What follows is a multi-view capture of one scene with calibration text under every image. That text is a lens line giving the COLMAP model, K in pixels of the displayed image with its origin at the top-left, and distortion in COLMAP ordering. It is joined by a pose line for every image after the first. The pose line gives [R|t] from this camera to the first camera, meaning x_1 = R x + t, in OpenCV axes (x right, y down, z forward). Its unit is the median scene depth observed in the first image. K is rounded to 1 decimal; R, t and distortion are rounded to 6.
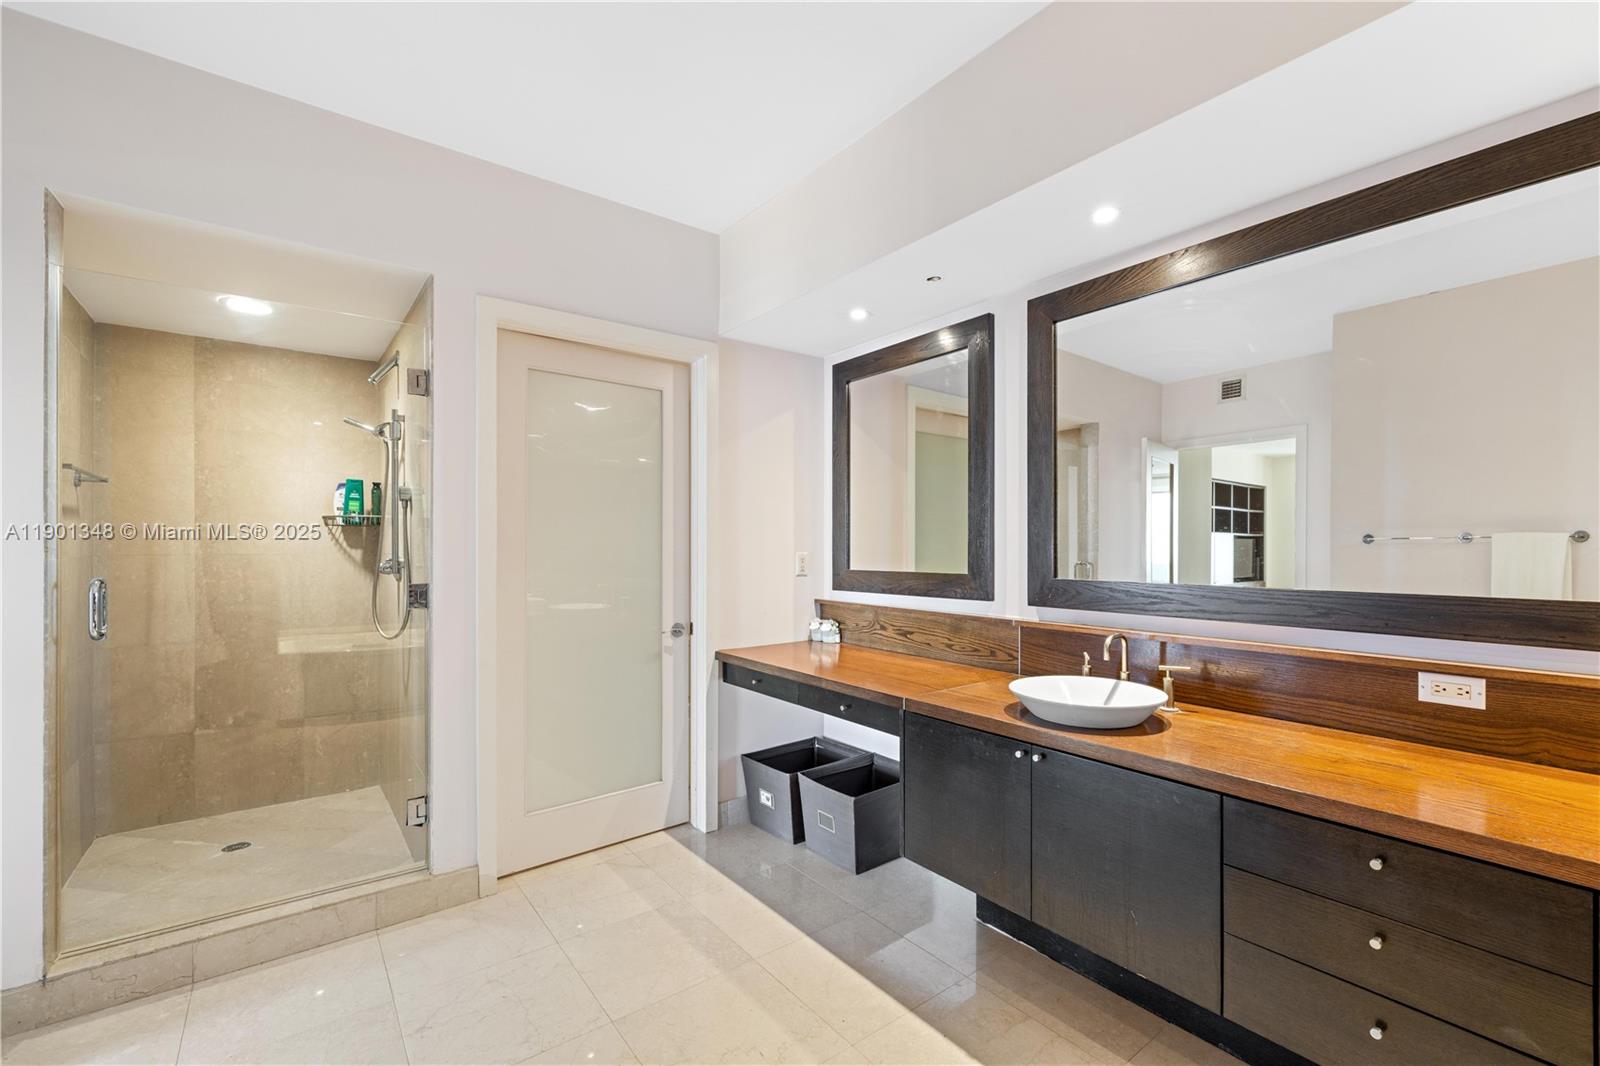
lens RADIAL K [[673.1, 0, 800.0], [0, 673.1, 533.0], [0, 0, 1]] dist [0.001527, 0.000048]
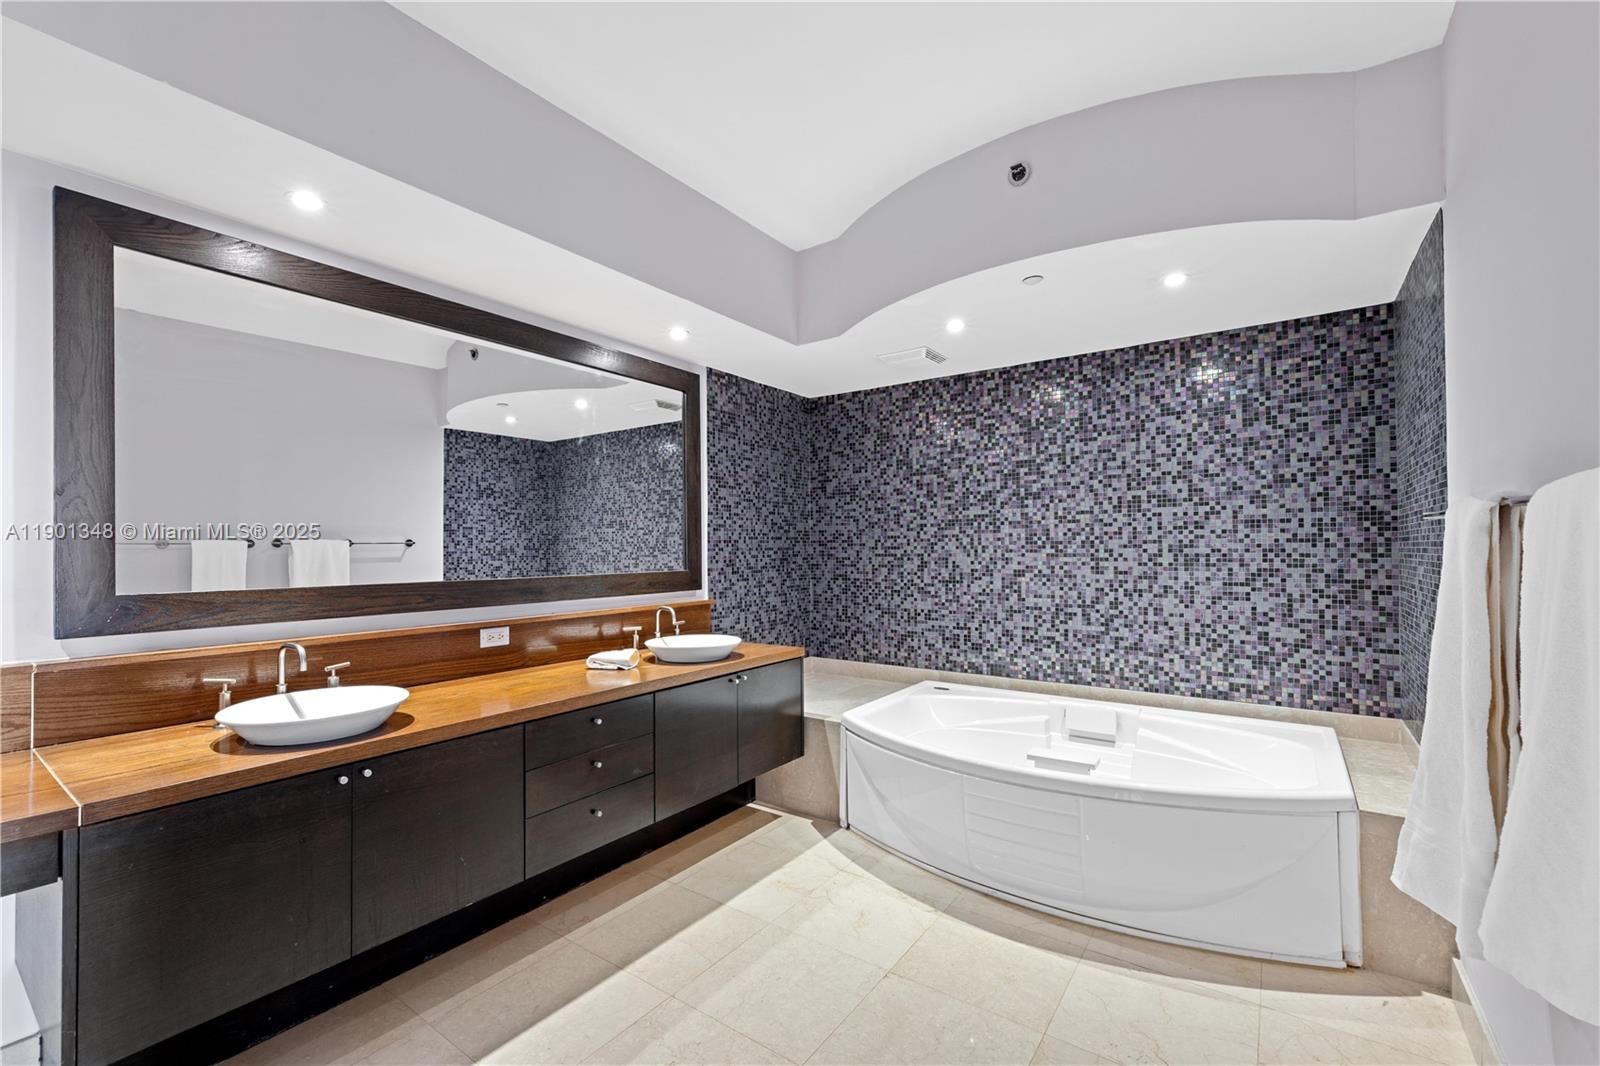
lens RADIAL K [[673.1, 0, 800.0], [0, 673.1, 533.0], [0, 0, 1]] dist [0.001527, 0.000048]
pose [[-0.289799, 0.018060, 0.956917, -0.742159], [-0.019185, 0.999511, -0.024674, 0.005165], [-0.956895, -0.025509, -0.289311, 0.689461]]
